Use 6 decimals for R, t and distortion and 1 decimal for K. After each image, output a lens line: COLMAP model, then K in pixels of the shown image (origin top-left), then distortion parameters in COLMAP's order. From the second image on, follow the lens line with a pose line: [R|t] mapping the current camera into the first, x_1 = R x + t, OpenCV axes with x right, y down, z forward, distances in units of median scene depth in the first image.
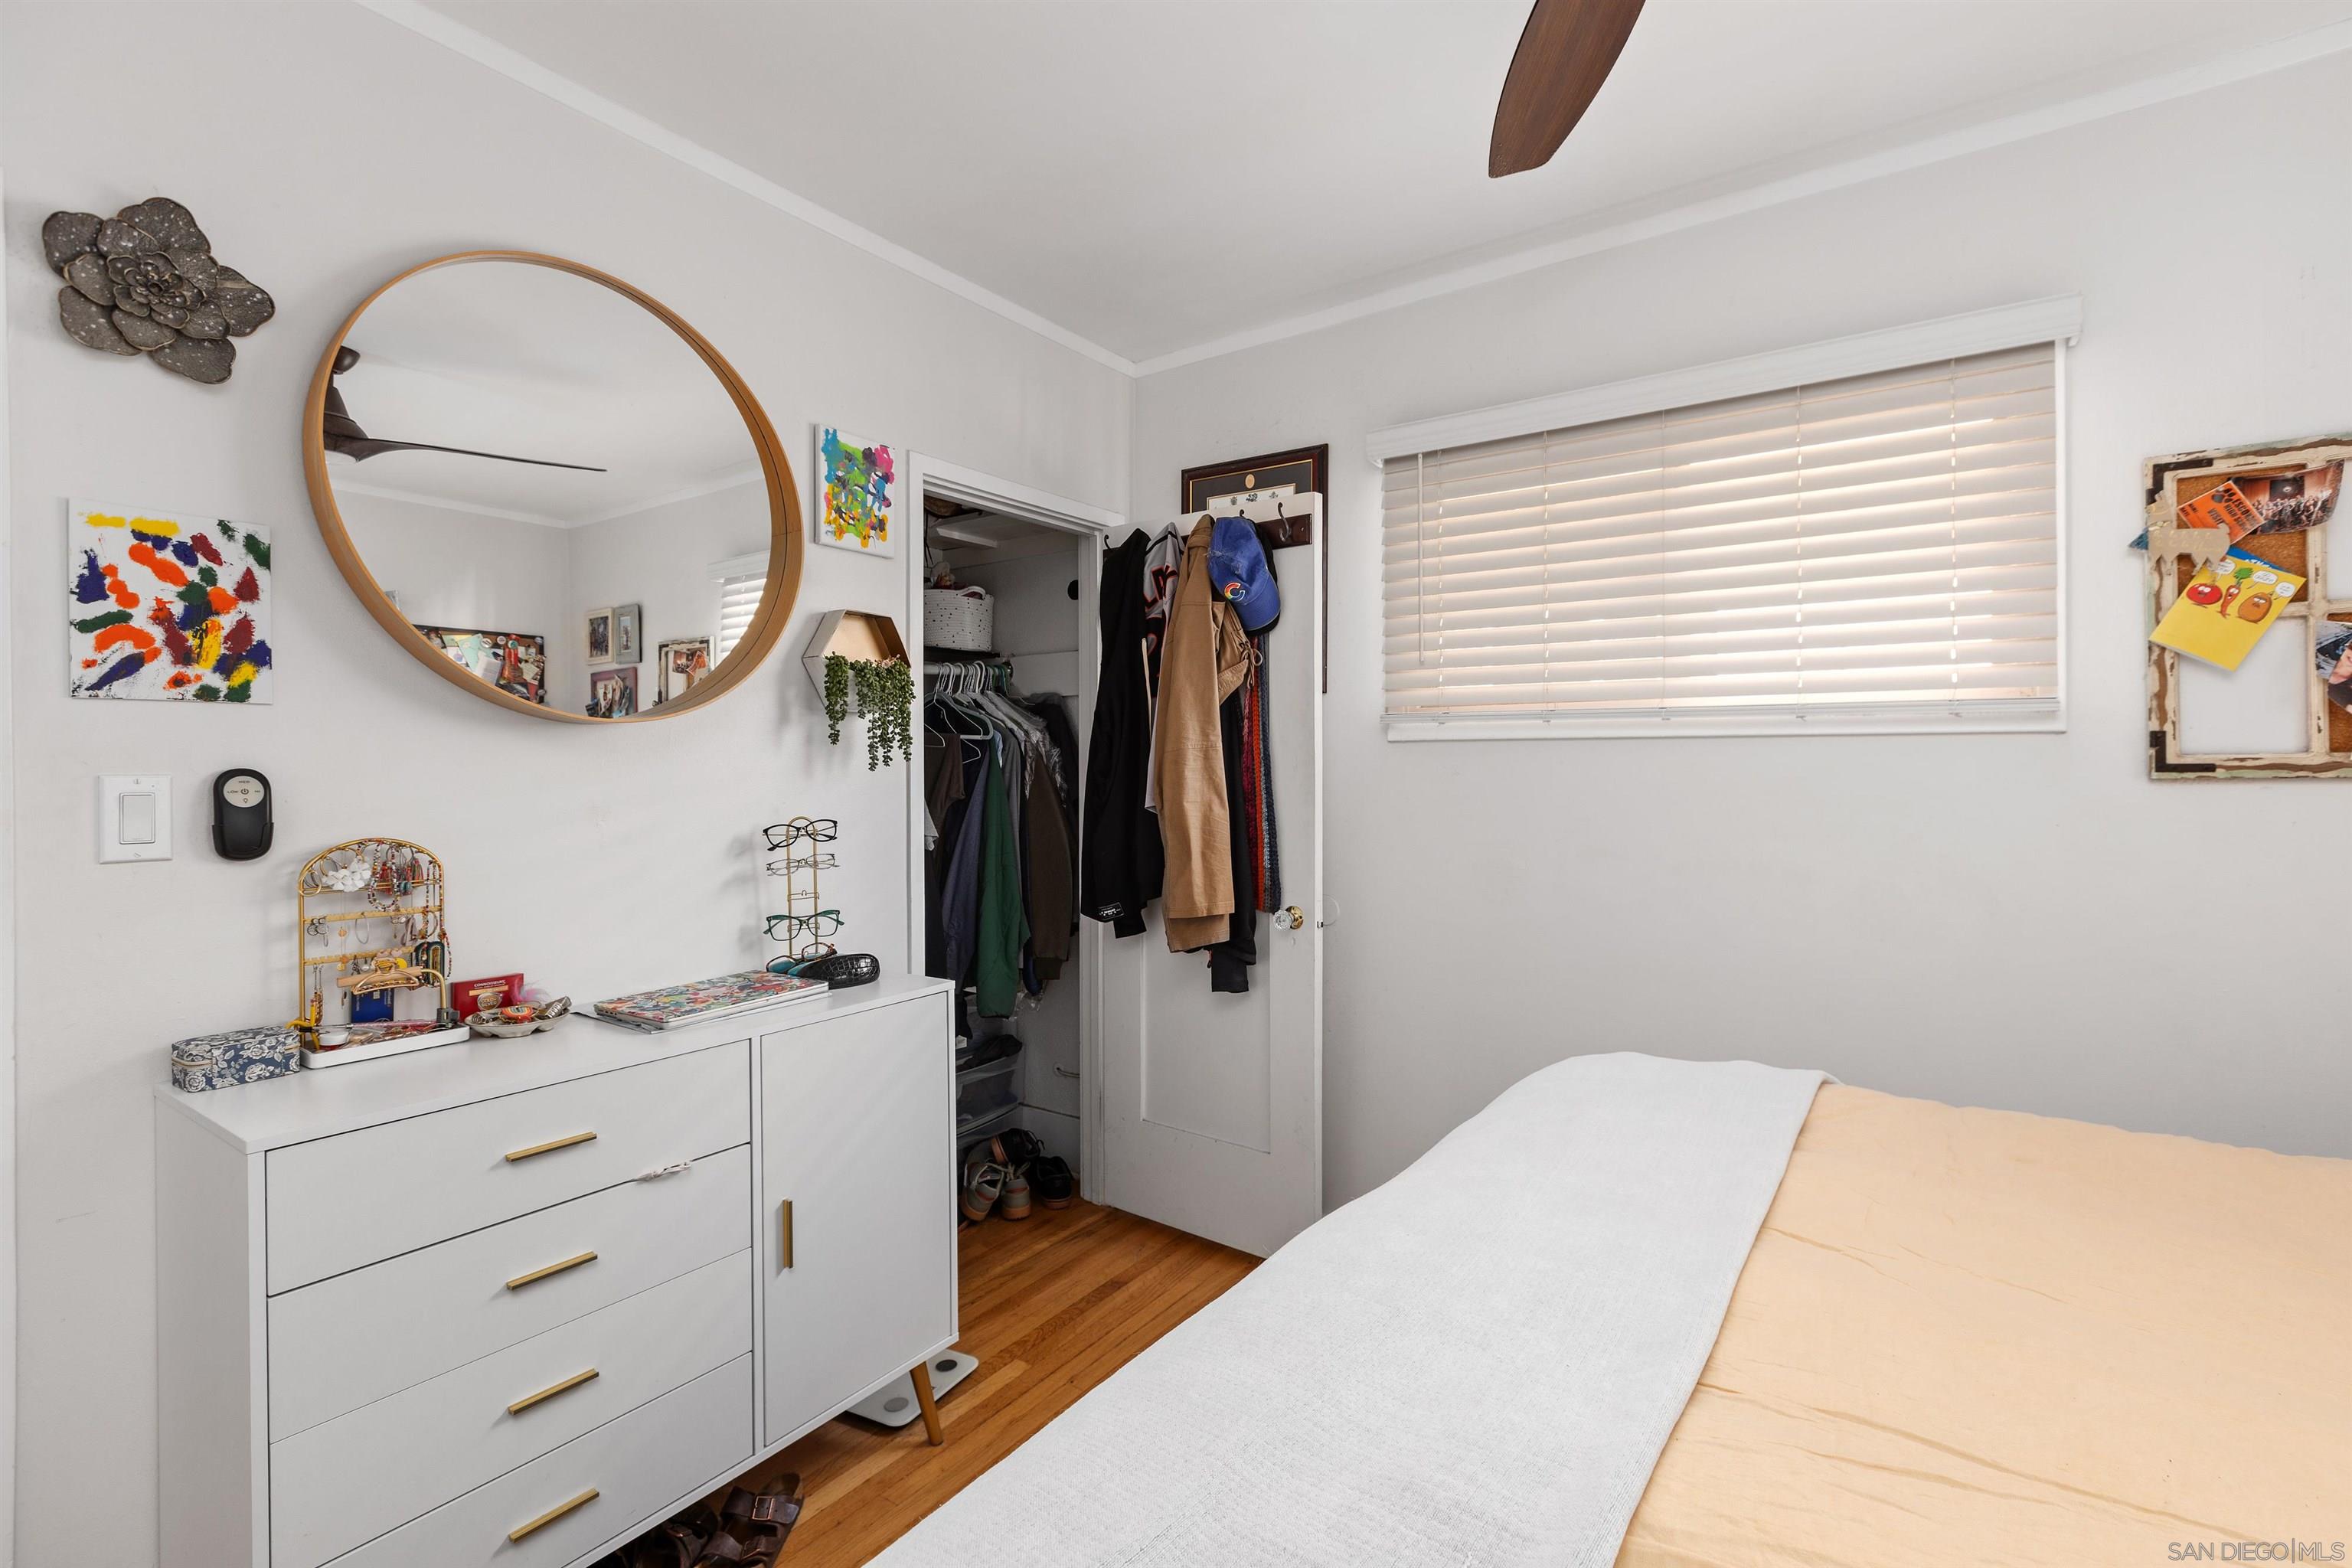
lens RADIAL K [[1051.6, 0, 1171.4], [0, 1051.6, 771.5], [0, 0, 1]] dist [-0.003060, -0.000870]
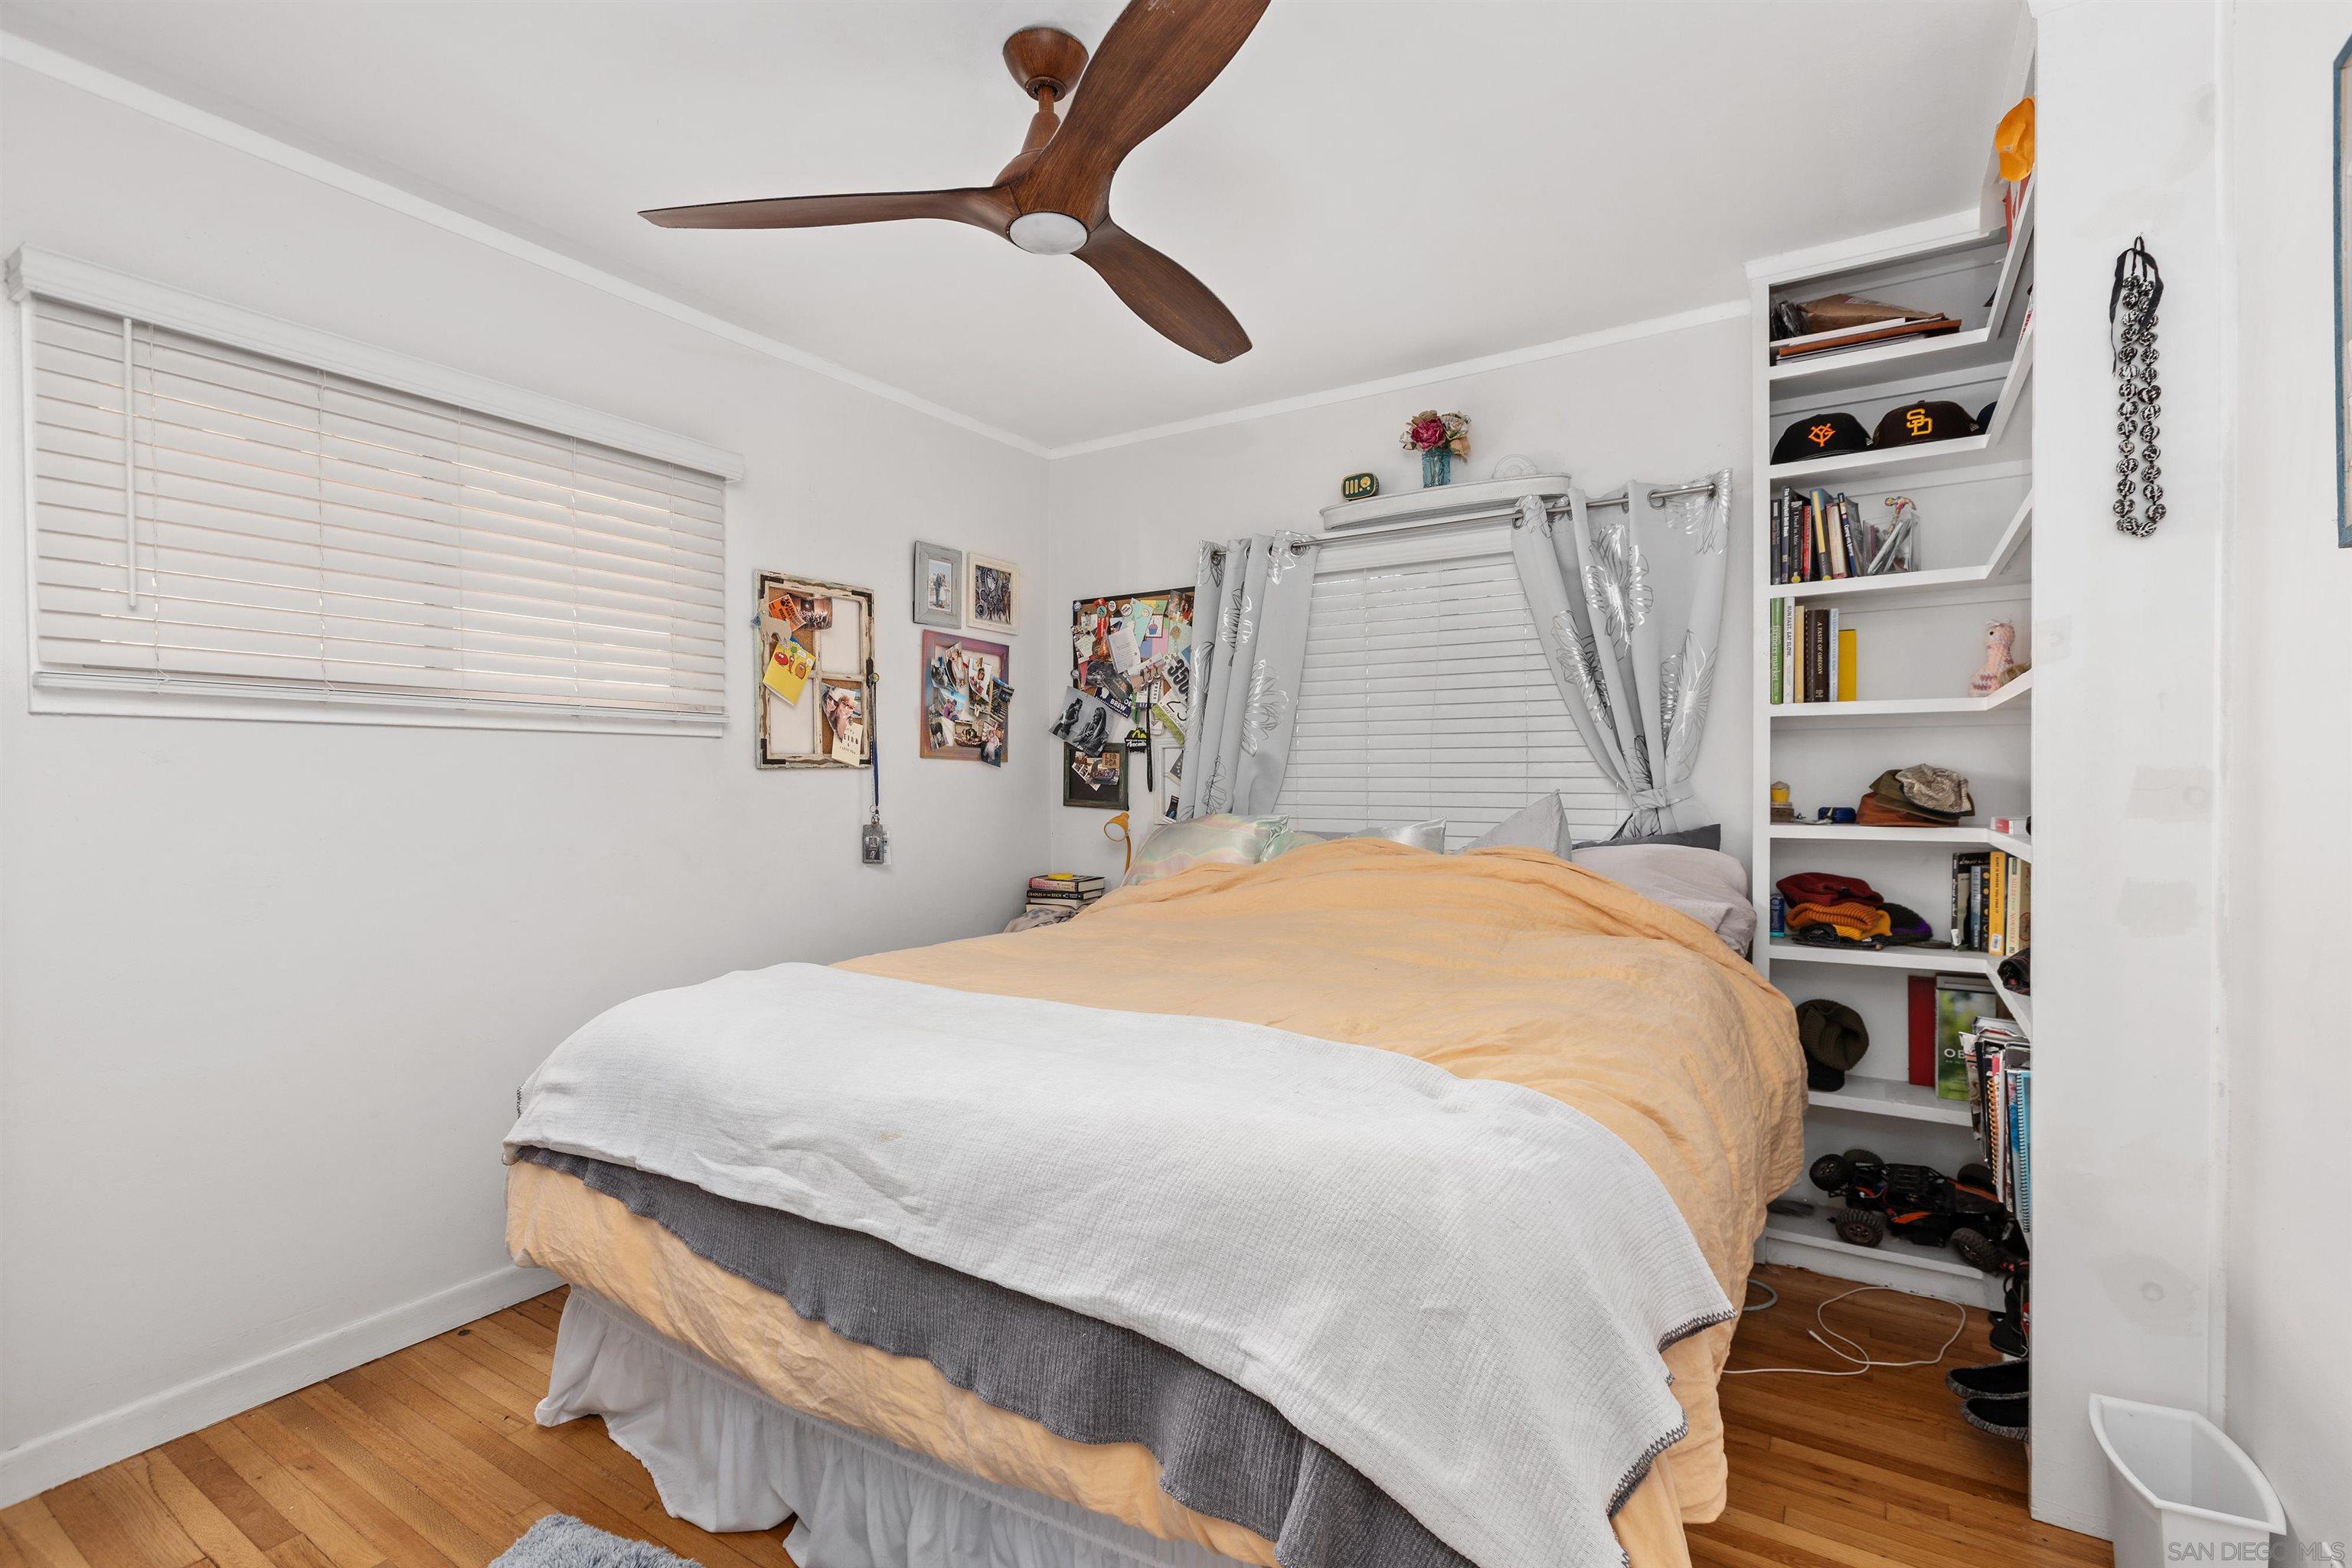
lens RADIAL K [[1051.6, 0, 1174.4], [0, 1051.6, 781.3], [0, 0, 1]] dist [-0.003060, -0.000870]
pose [[-0.069274, -0.011886, 0.997527, -0.745240], [0.003128, 0.999922, 0.012132, 0.009593], [-0.997593, 0.003961, -0.069231, 0.480938]]
